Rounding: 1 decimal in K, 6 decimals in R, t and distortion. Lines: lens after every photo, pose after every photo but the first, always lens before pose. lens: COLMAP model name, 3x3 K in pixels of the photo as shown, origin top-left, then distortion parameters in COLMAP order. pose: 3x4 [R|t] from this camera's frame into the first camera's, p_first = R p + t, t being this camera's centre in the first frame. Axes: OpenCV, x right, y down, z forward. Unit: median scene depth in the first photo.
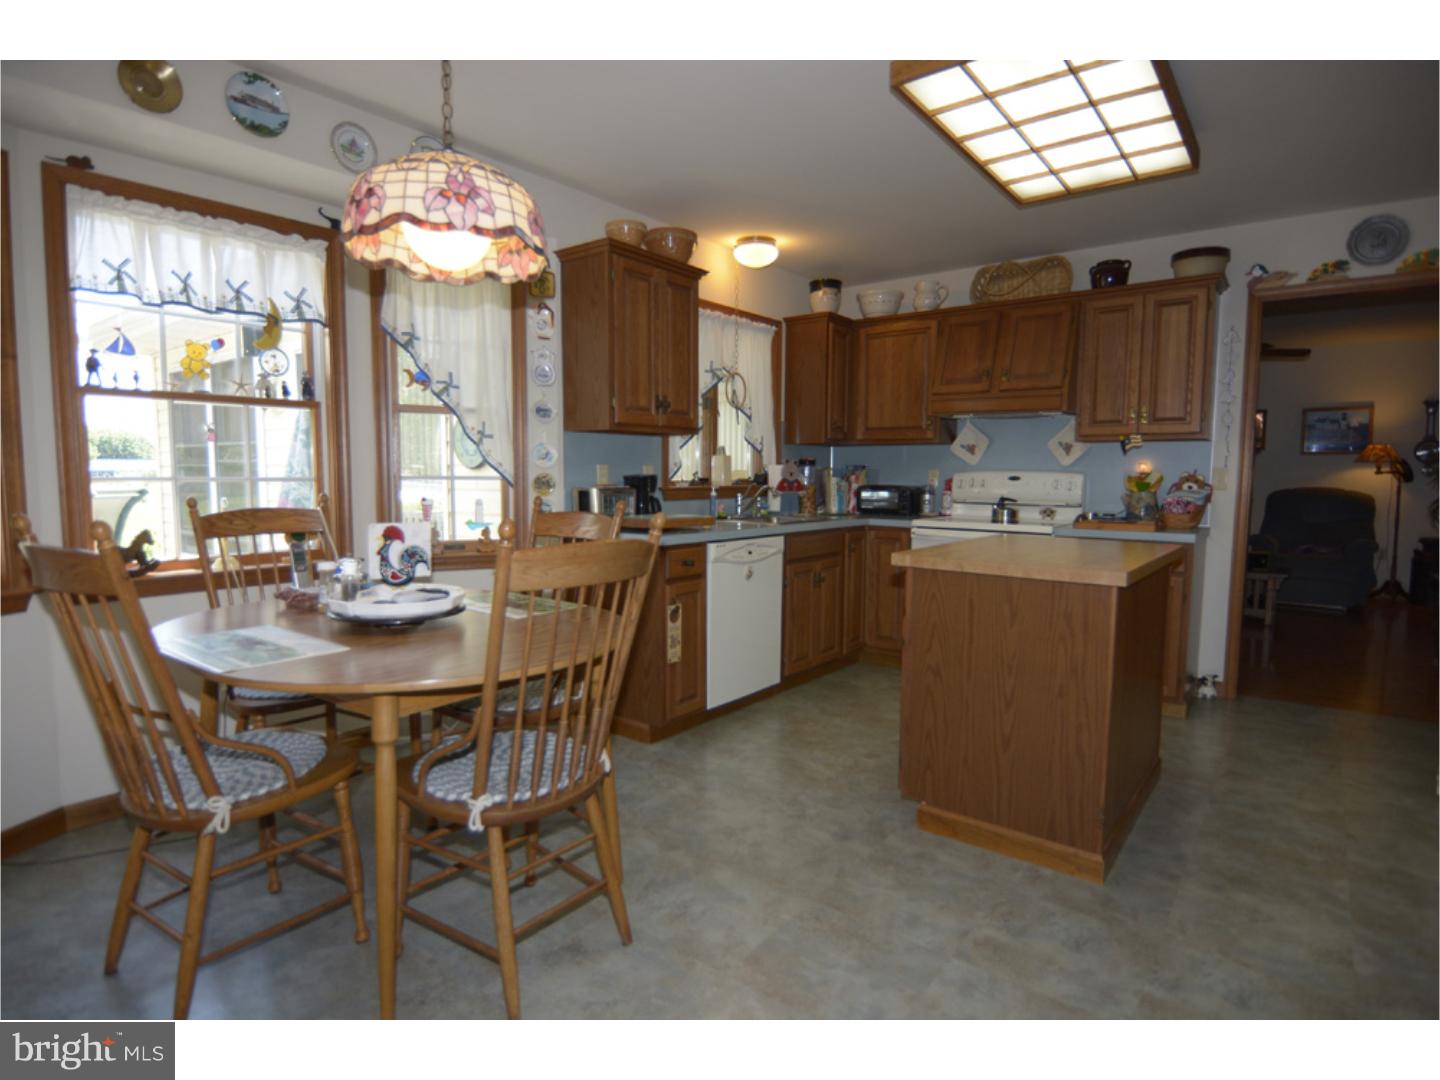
lens RADIAL K [[757.9, 0, 727.9], [0, 757.9, 543.9], [0, 0, 1]] dist [-0.018829, -0.005760]
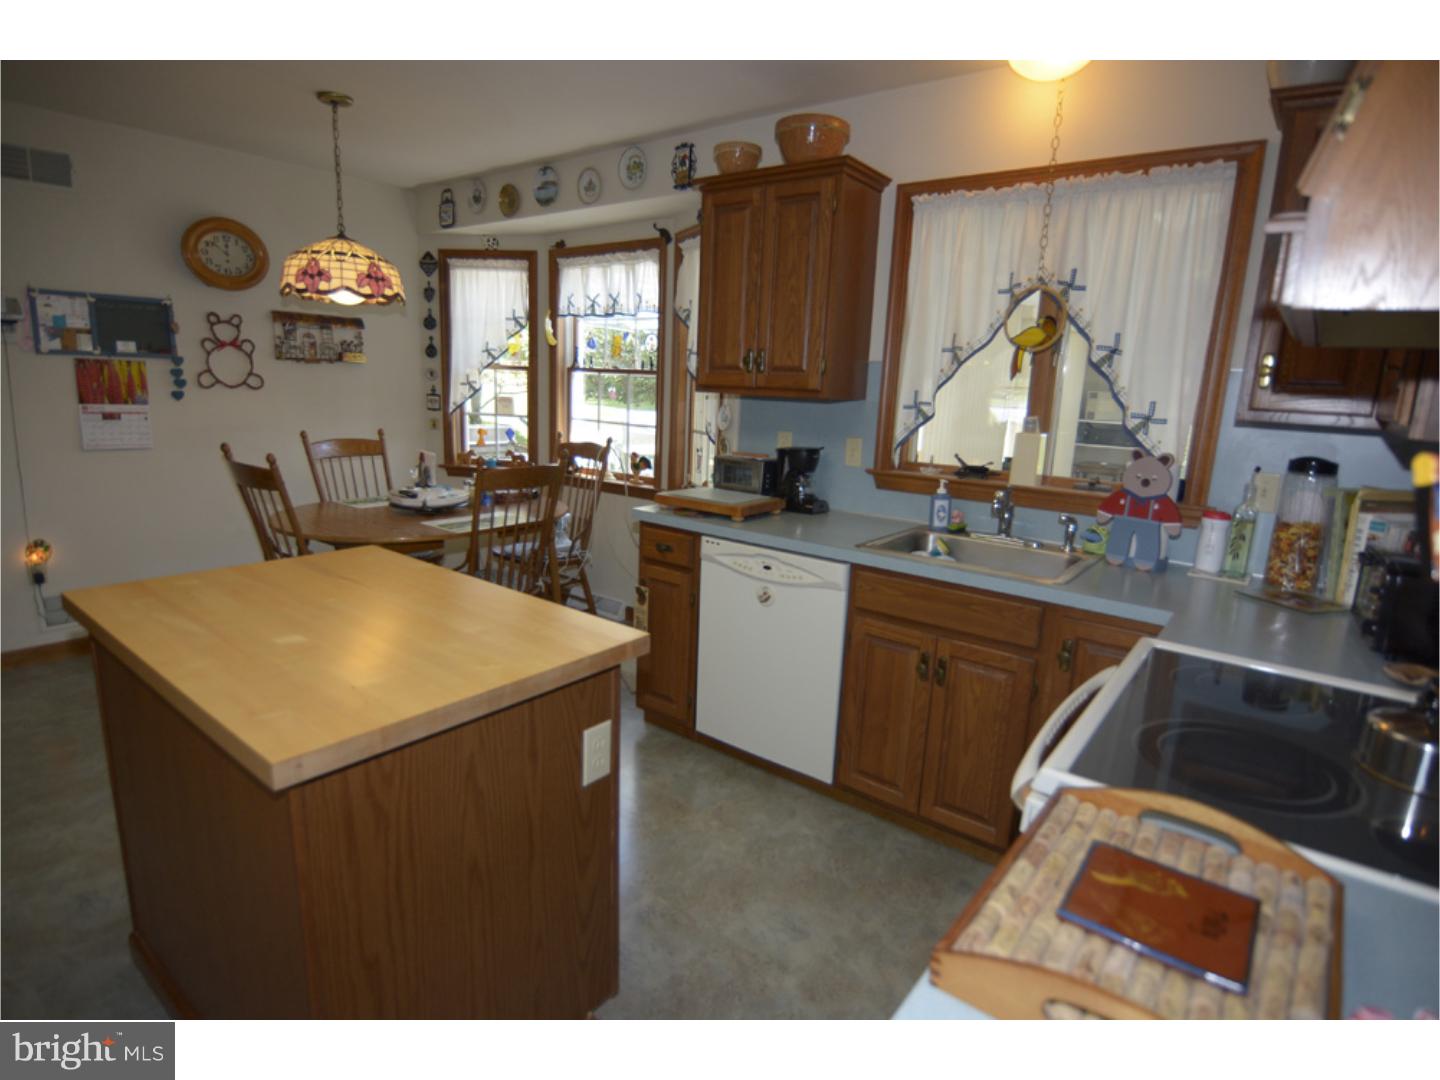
lens RADIAL K [[757.9, 0, 719.8], [0, 757.9, 538.1], [0, 0, 1]] dist [-0.018829, -0.005760]
pose [[-0.005027, 0.200212, -0.979740, 0.582716], [-0.131953, 0.971052, 0.199114, -0.122072], [0.991243, 0.130280, 0.021537, 0.759785]]
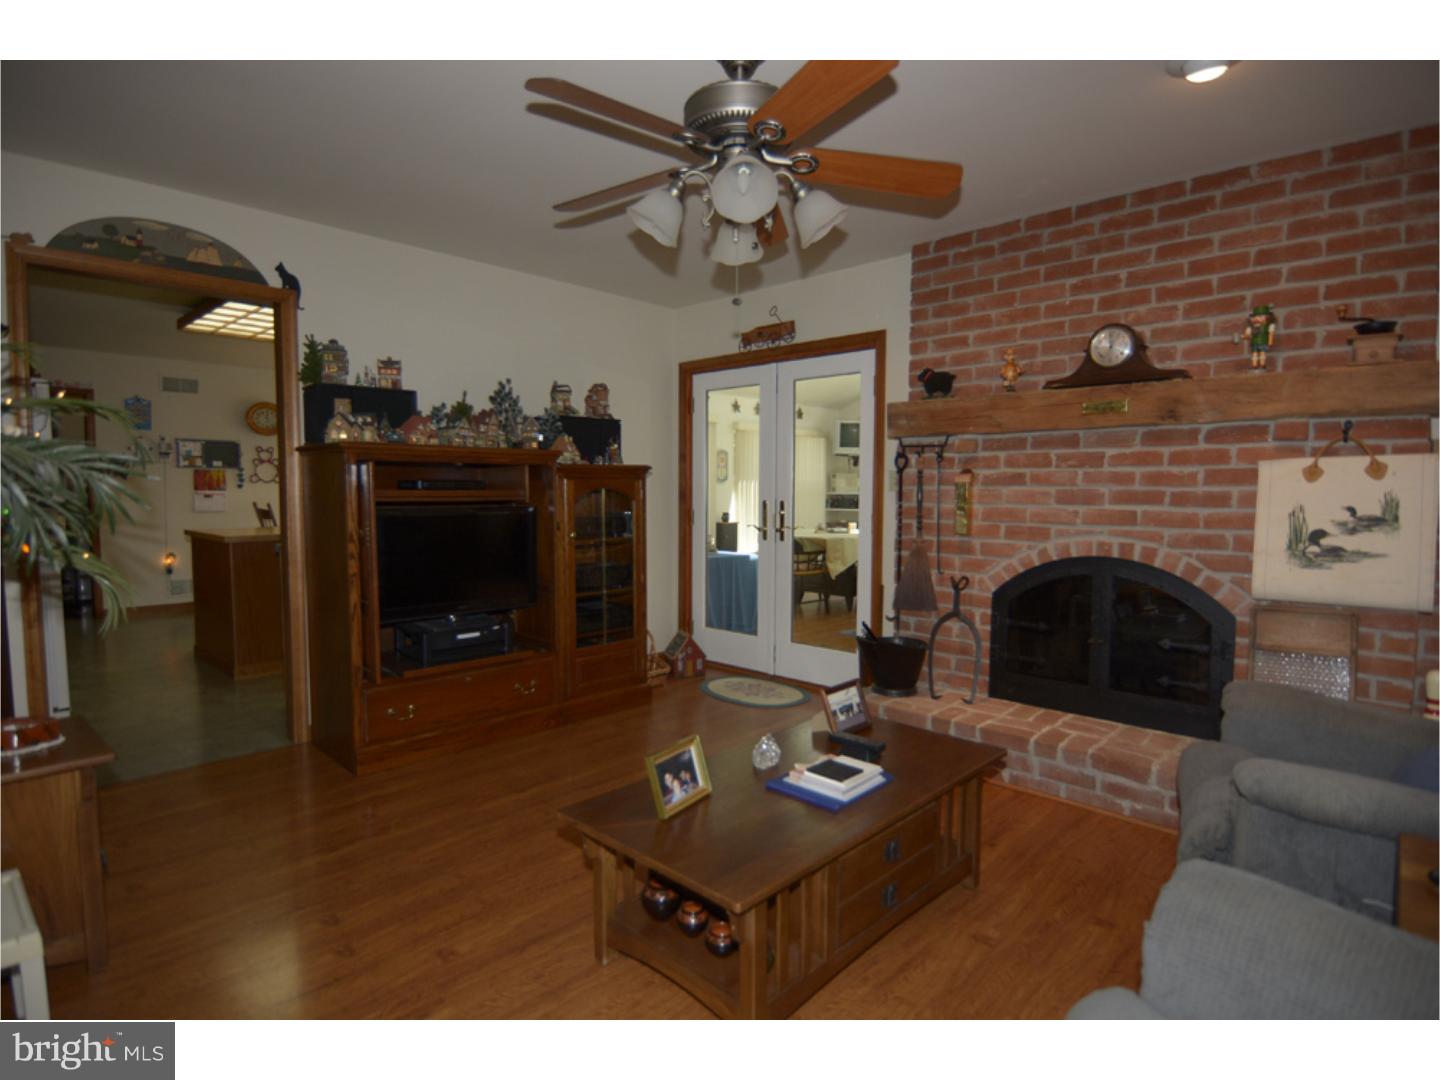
lens RADIAL K [[757.9, 0, 726.4], [0, 757.9, 541.4], [0, 0, 1]] dist [-0.018829, -0.005760]
pose [[-0.093415, 0.058037, -0.993934, 1.263418], [-0.093999, 0.993326, 0.066836, -0.124664], [0.991180, 0.099673, -0.087337, 1.350026]]
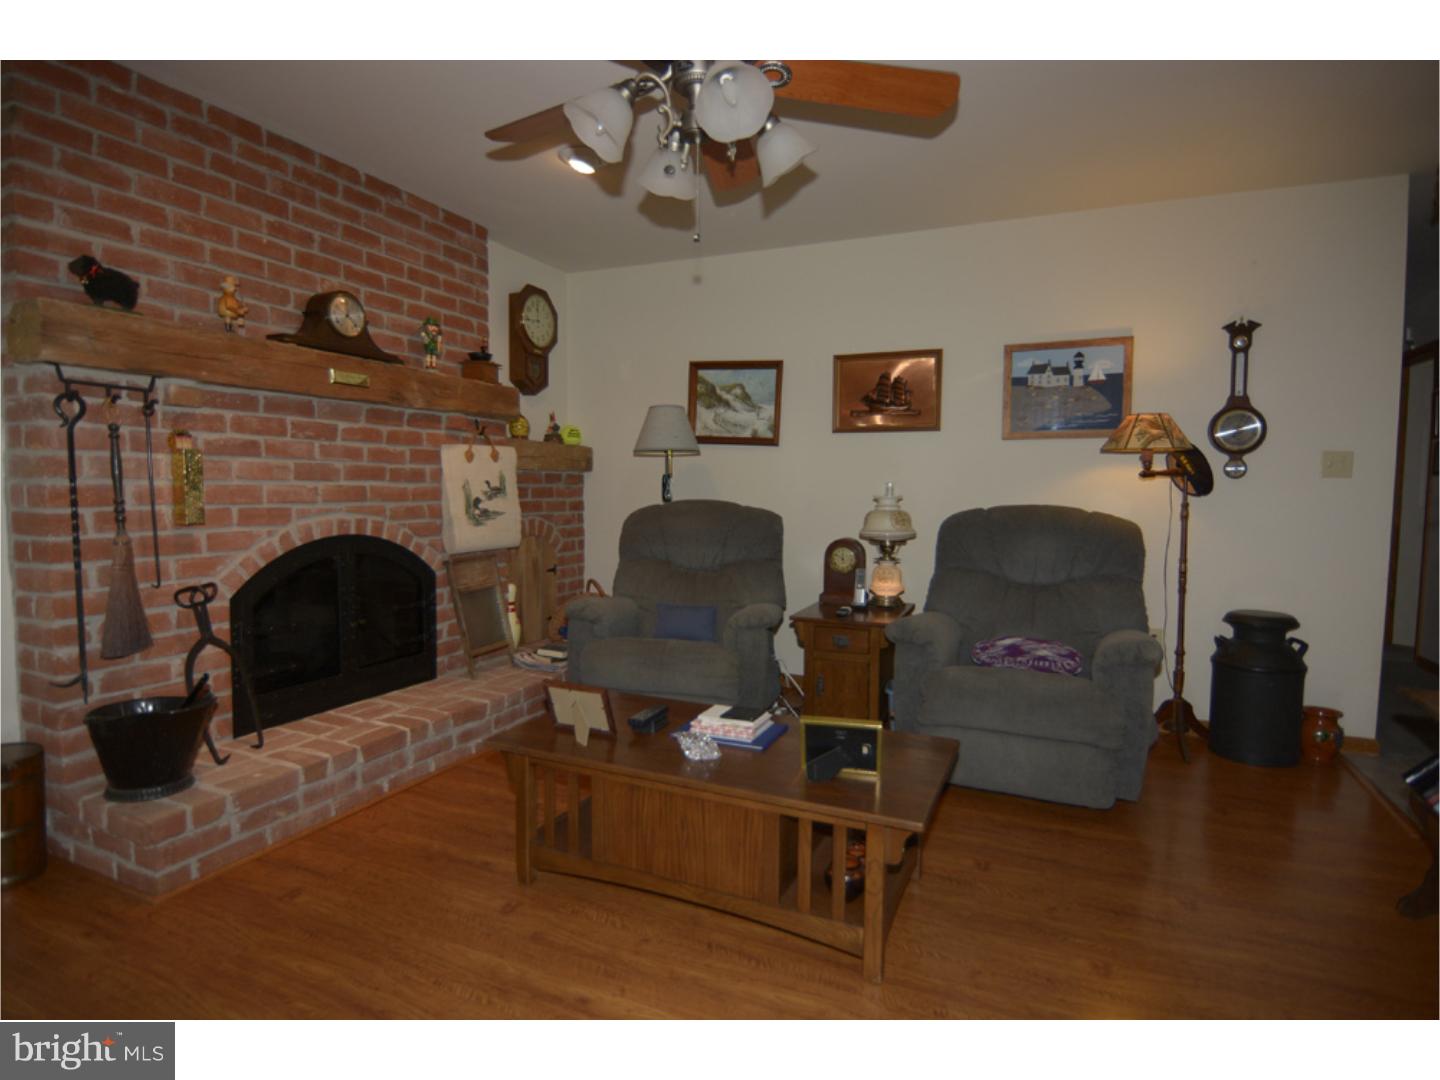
lens RADIAL K [[757.9, 0, 717.0], [0, 757.9, 541.5], [0, 0, 1]] dist [-0.018829, -0.005760]
pose [[0.970420, -0.015862, 0.240901, 0.832709], [0.019580, 0.999723, -0.013046, -0.087603], [-0.240627, 0.017377, 0.970462, 1.015402]]
